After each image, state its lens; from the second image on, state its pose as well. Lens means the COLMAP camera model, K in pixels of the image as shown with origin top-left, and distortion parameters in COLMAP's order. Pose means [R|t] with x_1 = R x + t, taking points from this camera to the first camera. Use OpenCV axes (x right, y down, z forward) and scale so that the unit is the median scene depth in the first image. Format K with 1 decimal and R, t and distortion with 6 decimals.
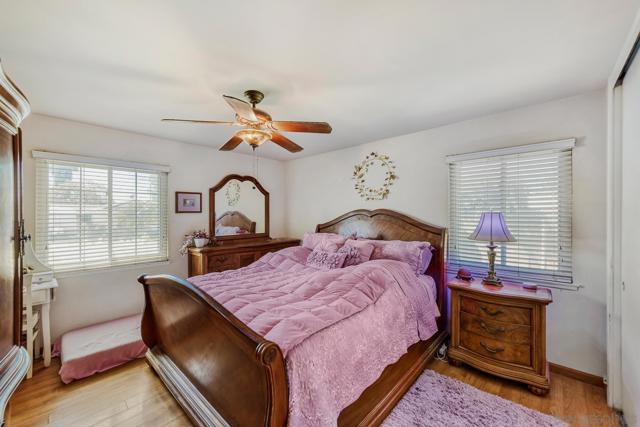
lens RADIAL K [[257.4, 0, 320.3], [0, 257.4, 213.5], [0, 0, 1]] dist [-0.001018, -0.000533]
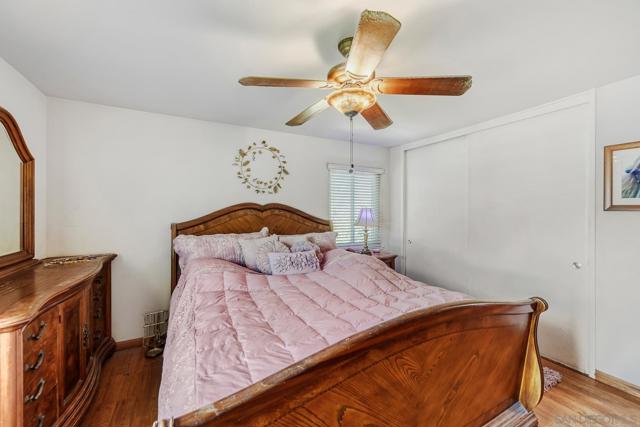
lens RADIAL K [[257.4, 0, 320.4], [0, 257.4, 214.3], [0, 0, 1]] dist [-0.001018, -0.000533]
pose [[0.317816, -0.005508, 0.948137, -0.602960], [-0.000839, 0.999981, 0.006091, 0.017529], [-0.948152, -0.002731, 0.317805, 0.529186]]
